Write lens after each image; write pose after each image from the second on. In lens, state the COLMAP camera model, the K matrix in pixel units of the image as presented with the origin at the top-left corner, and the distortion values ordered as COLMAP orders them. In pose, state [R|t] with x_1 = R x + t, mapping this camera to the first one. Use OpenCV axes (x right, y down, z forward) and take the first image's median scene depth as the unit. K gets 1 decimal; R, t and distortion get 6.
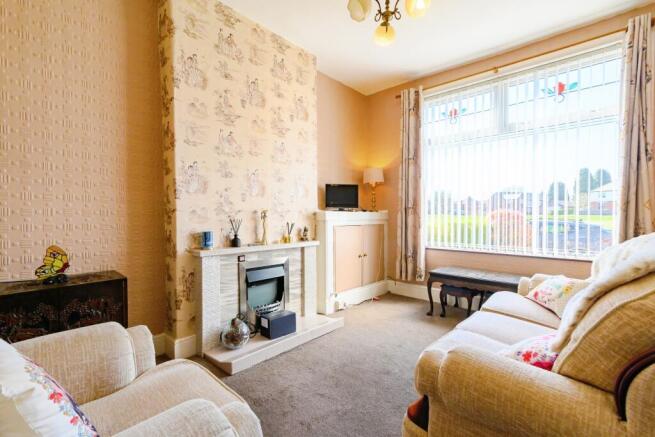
lens RADIAL K [[303.0, 0, 331.4], [0, 303.0, 219.1], [0, 0, 1]] dist [0.012821, 0.000334]
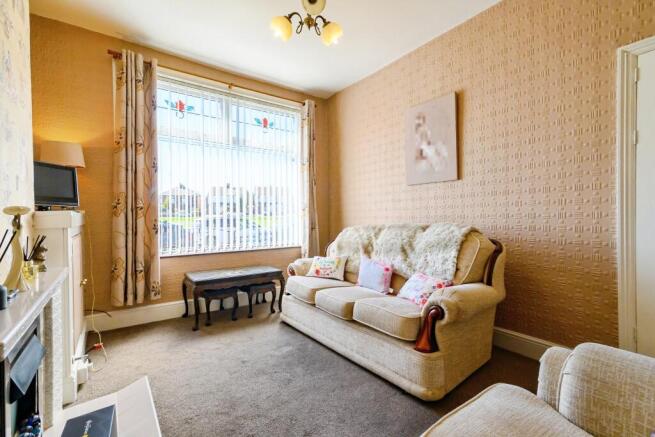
lens RADIAL K [[303.0, 0, 332.3], [0, 303.0, 216.1], [0, 0, 1]] dist [0.012821, 0.000334]
pose [[0.180612, -0.000242, 0.983554, -0.428646], [0.018073, 0.999832, -0.003073, -0.005381], [-0.983388, 0.018331, 0.180586, 0.396093]]
